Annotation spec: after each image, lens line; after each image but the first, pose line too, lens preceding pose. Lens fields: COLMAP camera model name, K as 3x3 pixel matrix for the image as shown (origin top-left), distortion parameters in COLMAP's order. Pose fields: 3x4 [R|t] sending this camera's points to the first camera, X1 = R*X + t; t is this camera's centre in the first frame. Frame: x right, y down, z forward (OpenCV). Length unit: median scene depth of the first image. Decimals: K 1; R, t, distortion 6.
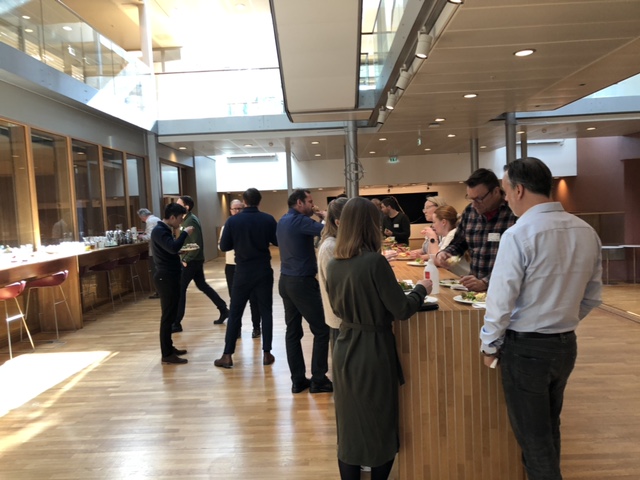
lens RADIAL K [[521.3, 0, 318.8], [0, 521.3, 240.8], [0, 0, 1]] dist [0.042578, -0.035281]
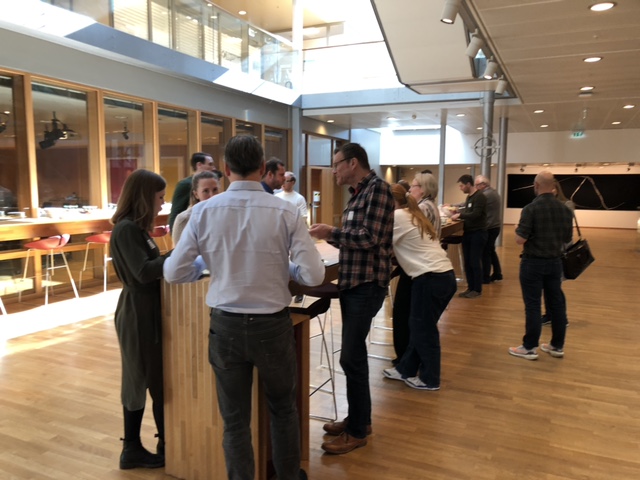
lens RADIAL K [[521.3, 0, 319.0], [0, 521.3, 242.3], [0, 0, 1]] dist [0.042578, -0.035281]
pose [[0.914843, 0.096172, -0.392191, 0.175735], [-0.075223, 0.994813, 0.068477, -0.006721], [0.396743, -0.033144, 0.917331, 0.028371]]
